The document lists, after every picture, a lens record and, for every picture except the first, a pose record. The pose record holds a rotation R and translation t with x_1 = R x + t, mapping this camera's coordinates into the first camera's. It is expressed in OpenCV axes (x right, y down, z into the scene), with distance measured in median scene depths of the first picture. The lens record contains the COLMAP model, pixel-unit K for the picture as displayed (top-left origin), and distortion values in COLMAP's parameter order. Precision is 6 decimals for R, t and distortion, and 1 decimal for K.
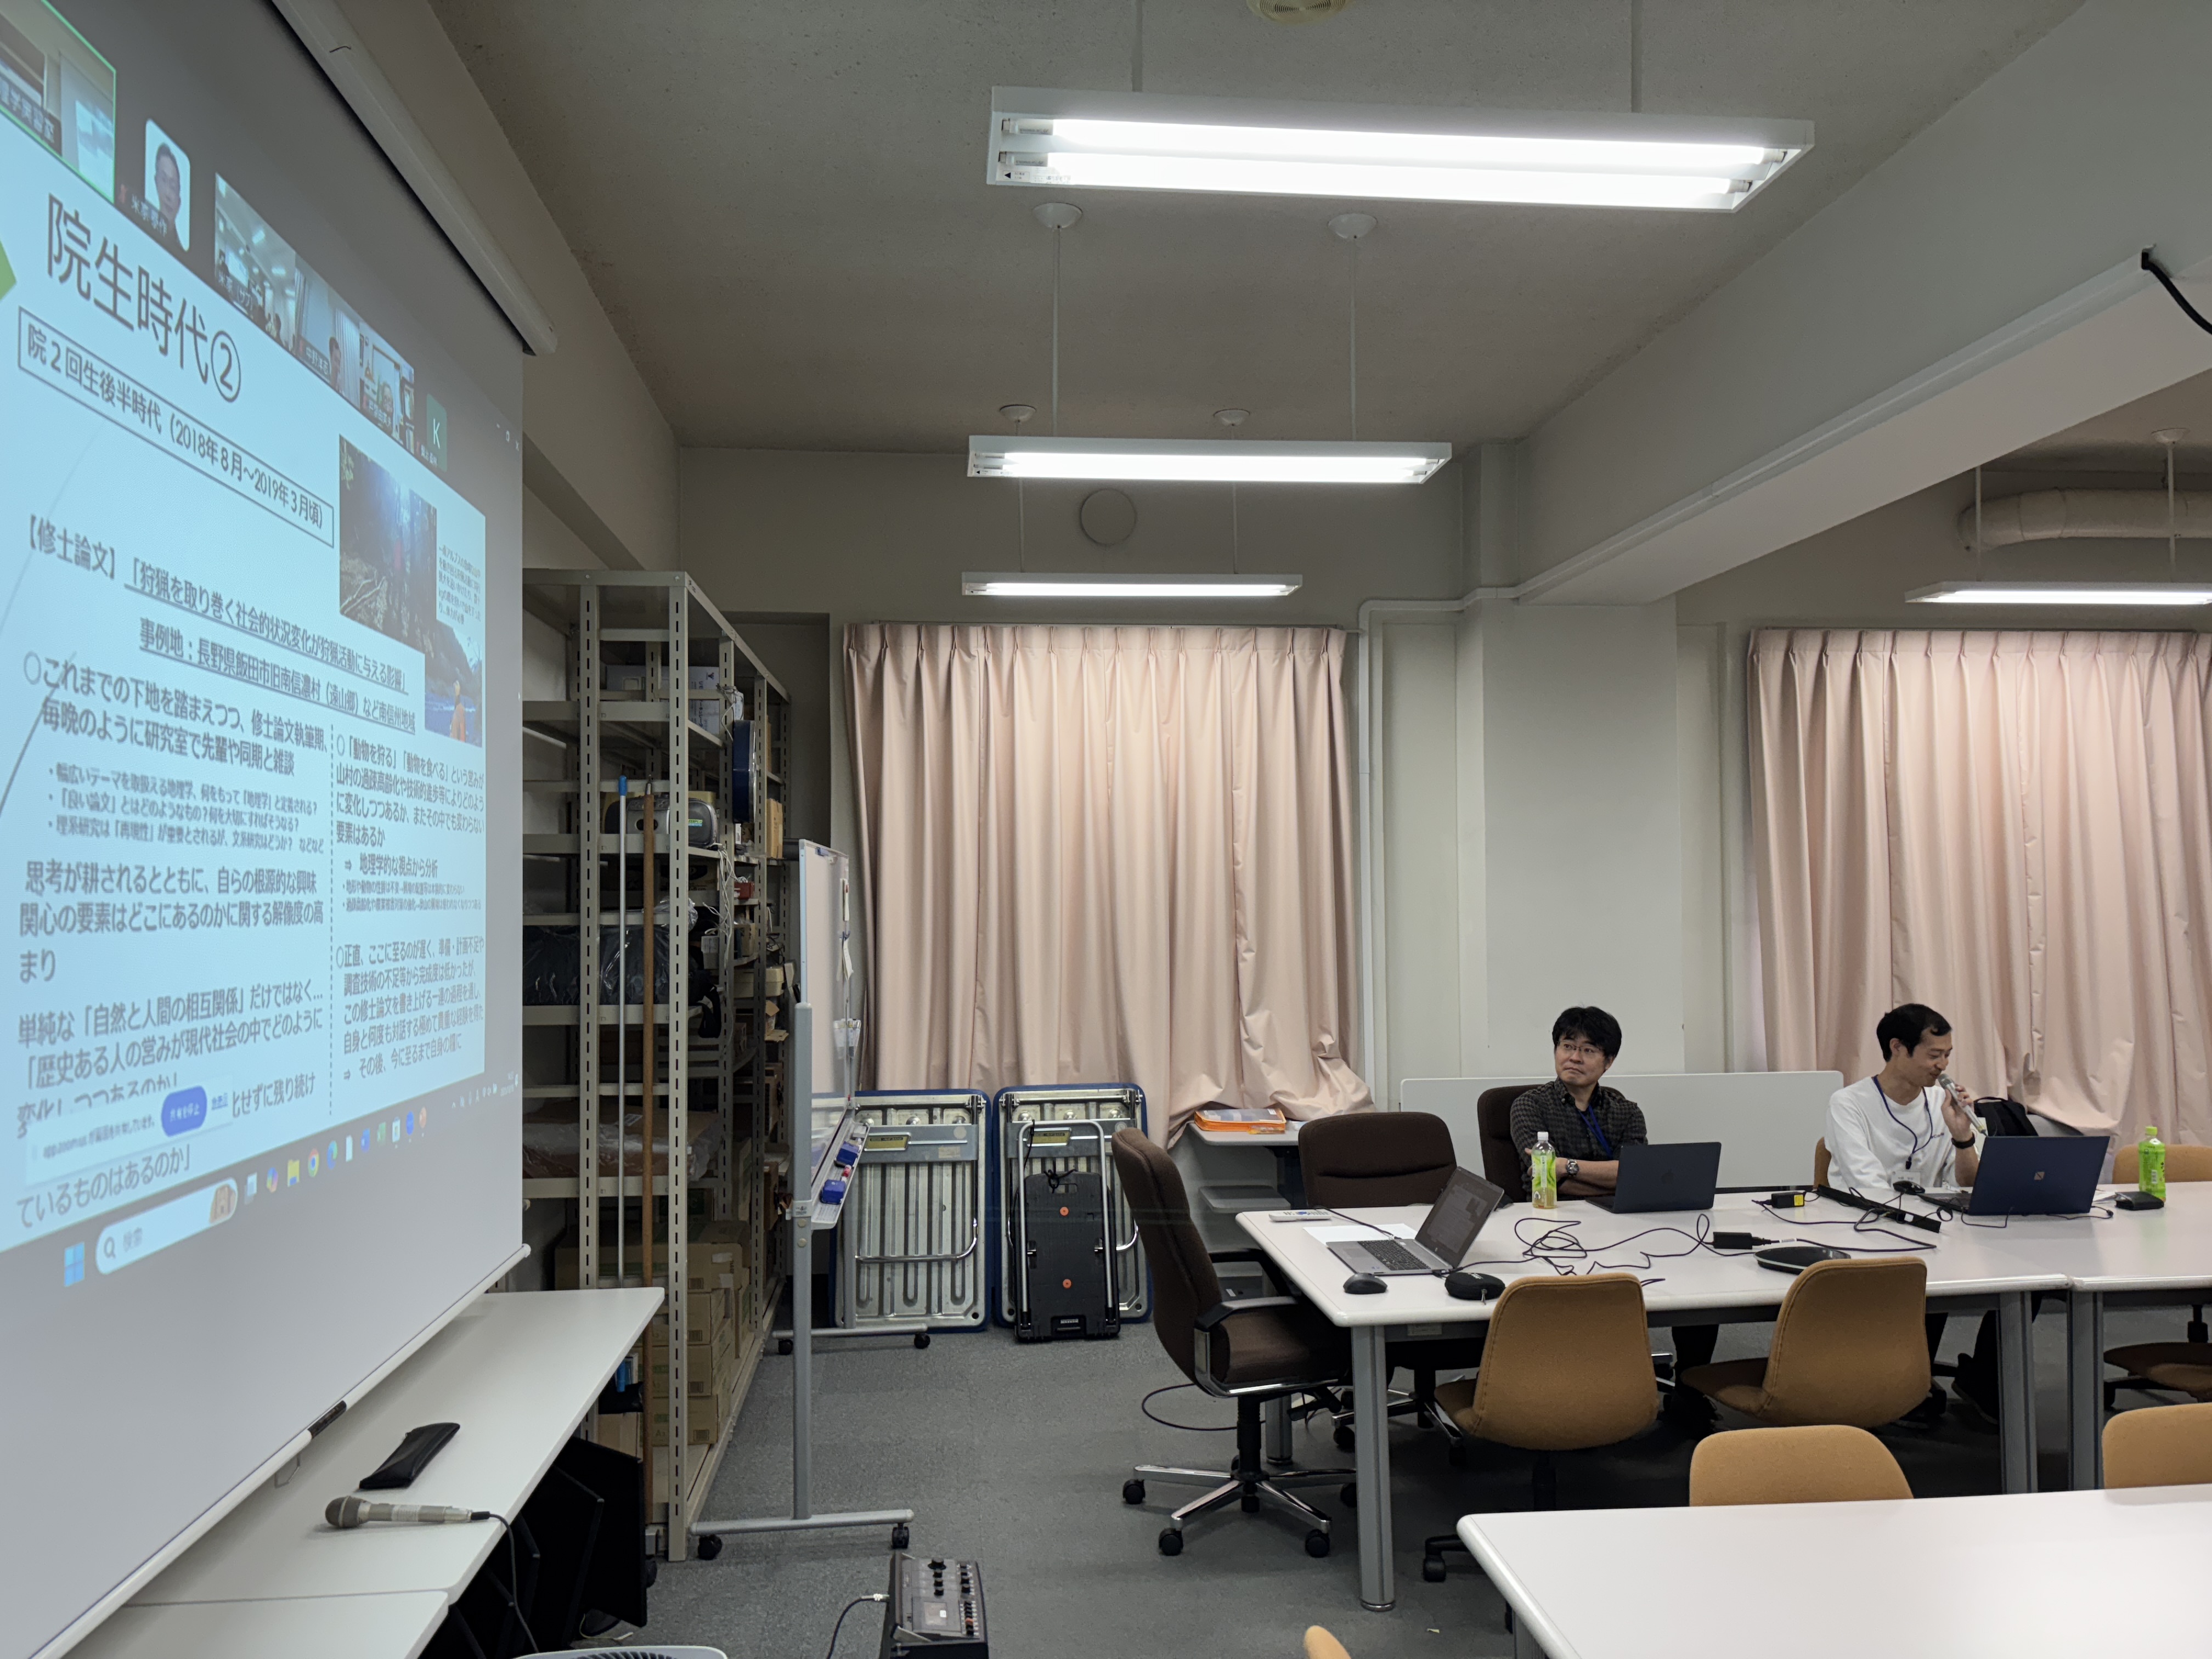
lens RADIAL K [[1657.4, 0, 1109.4], [0, 1657.4, 822.4], [0, 0, 1]] dist [0.026447, 0.002242]
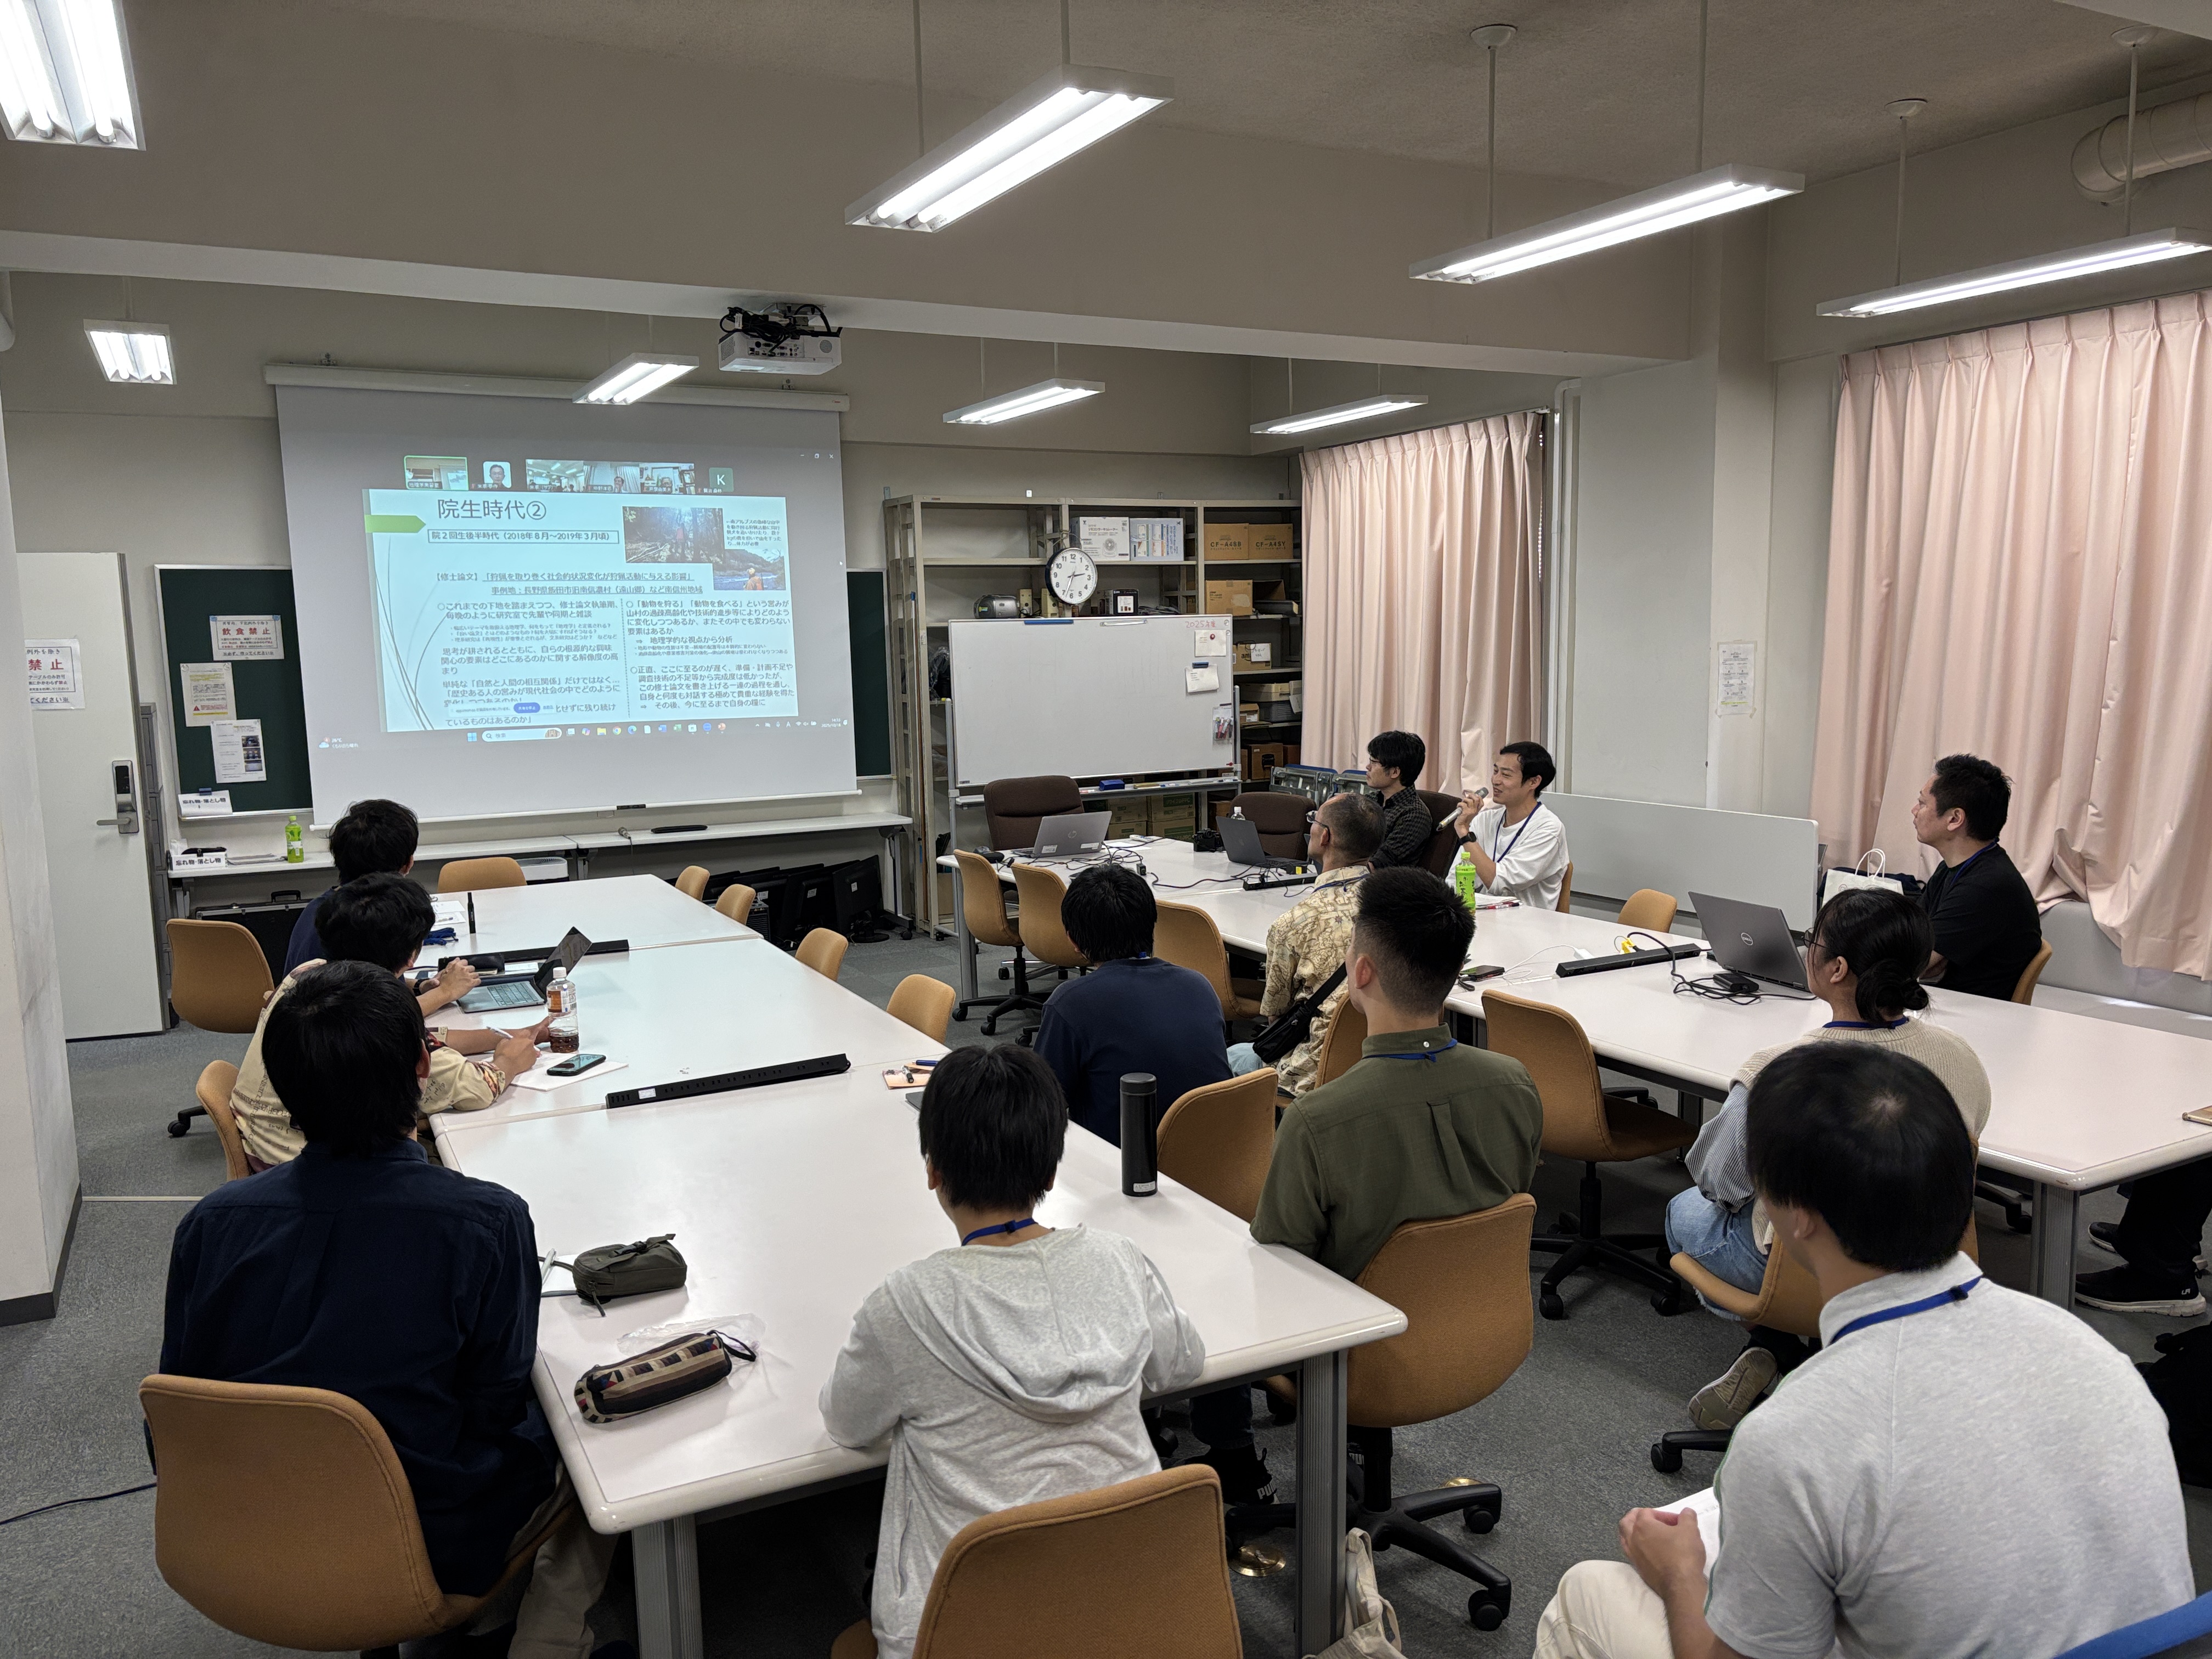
lens RADIAL K [[1657.4, 0, 1105.7], [0, 1657.4, 840.9], [0, 0, 1]] dist [0.026447, 0.002242]
pose [[0.366102, 0.124949, -0.922148, 1.481264], [0.057532, 0.986010, 0.156444, -0.023005], [0.928795, -0.110328, 0.353792, 0.337725]]
